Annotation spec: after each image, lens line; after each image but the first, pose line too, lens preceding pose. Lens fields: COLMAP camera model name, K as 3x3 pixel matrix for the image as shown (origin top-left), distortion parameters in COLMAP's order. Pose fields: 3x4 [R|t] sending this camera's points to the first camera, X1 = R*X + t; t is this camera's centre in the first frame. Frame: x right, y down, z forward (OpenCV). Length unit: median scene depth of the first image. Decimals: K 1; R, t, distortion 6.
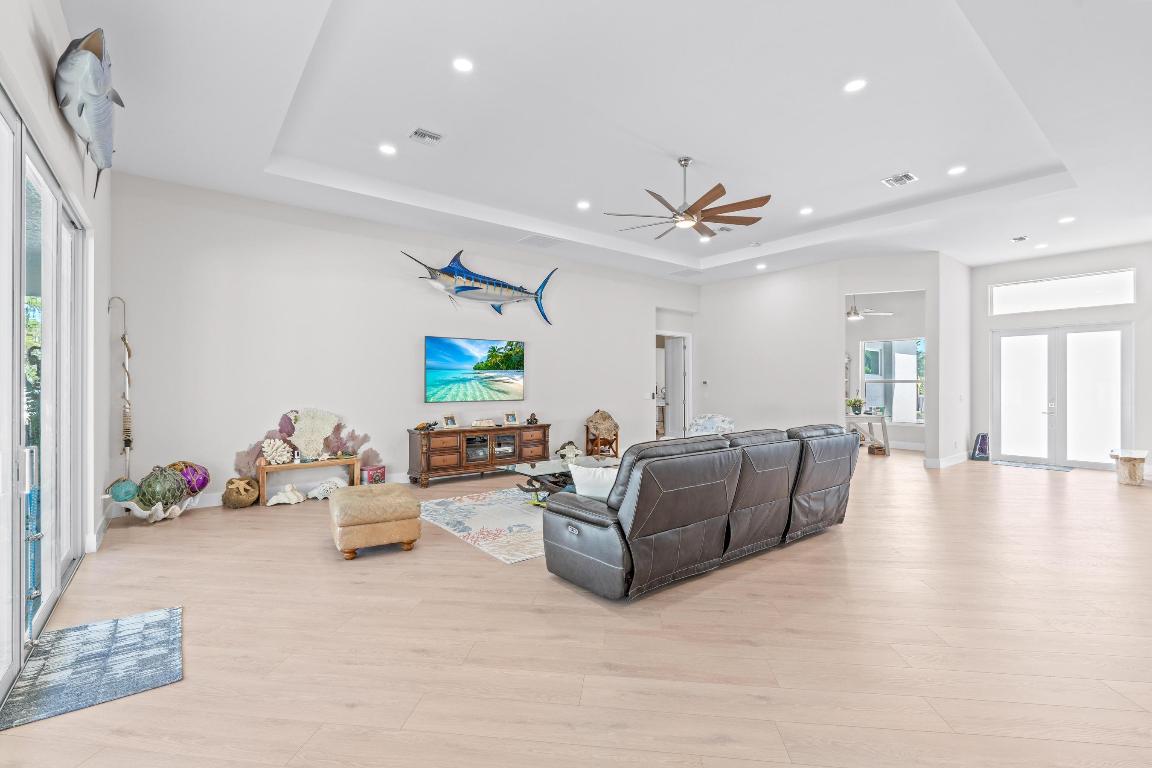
lens RADIAL K [[506.3, 0, 572.7], [0, 506.3, 382.6], [0, 0, 1]] dist [-0.002273, -0.000305]
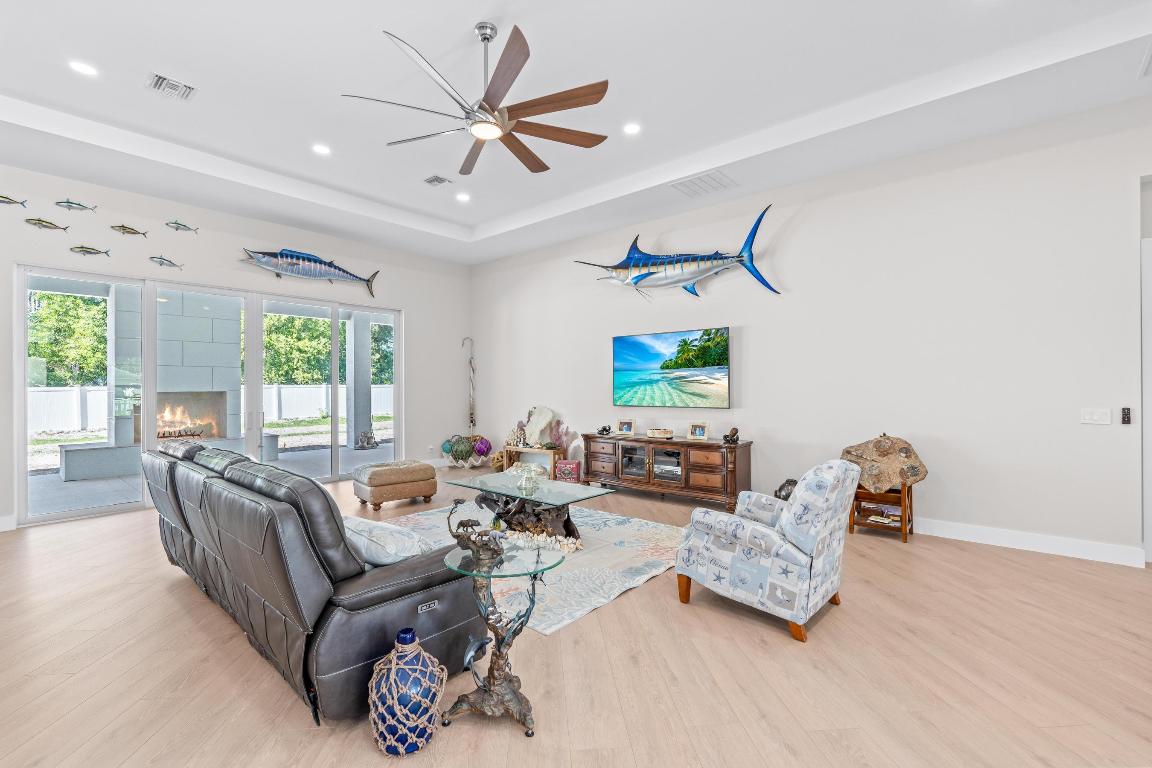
lens RADIAL K [[506.3, 0, 575.2], [0, 506.3, 382.8], [0, 0, 1]] dist [-0.002273, -0.000305]
pose [[0.182457, -0.010289, -0.983160, 0.617182], [0.007153, 0.999933, -0.009137, 0.004079], [0.983188, -0.005365, 0.182518, 0.711449]]
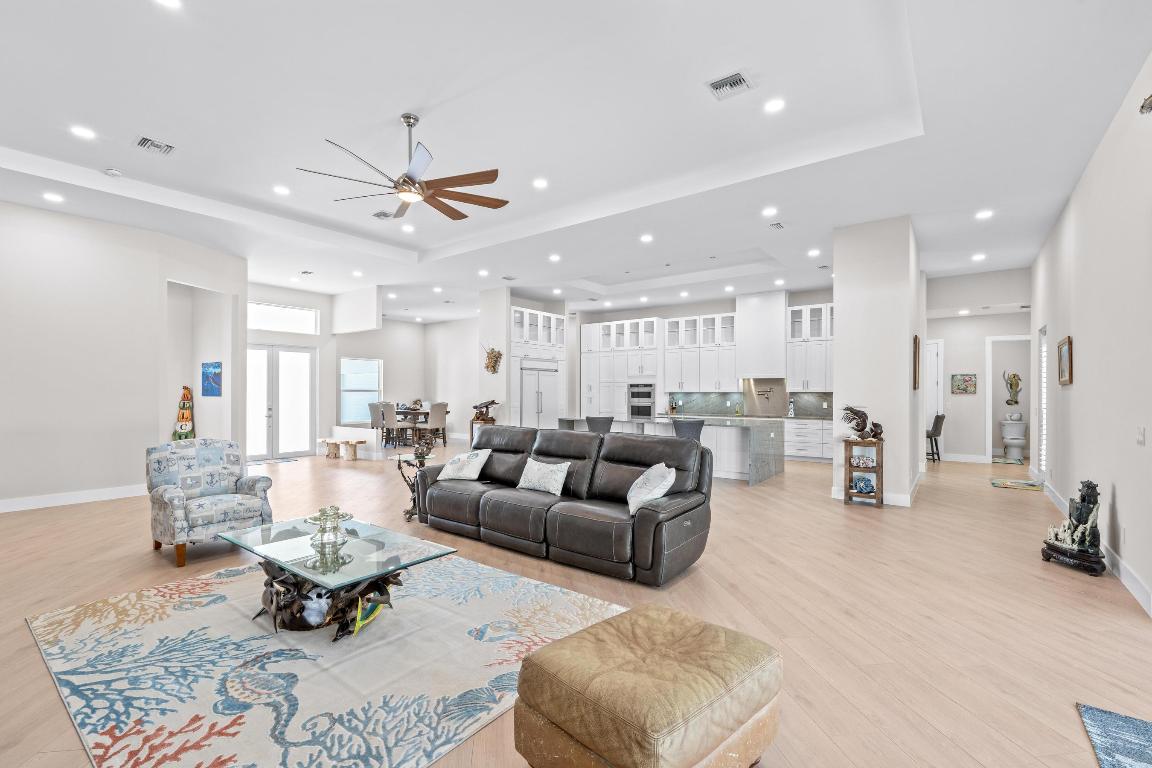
lens RADIAL K [[506.3, 0, 575.0], [0, 506.3, 390.0], [0, 0, 1]] dist [-0.002273, -0.000305]
pose [[-0.247505, 0.007277, 0.968859, -0.464173], [-0.008111, 0.999921, -0.009582, 0.004084], [-0.968853, -0.010230, -0.247426, 0.684806]]
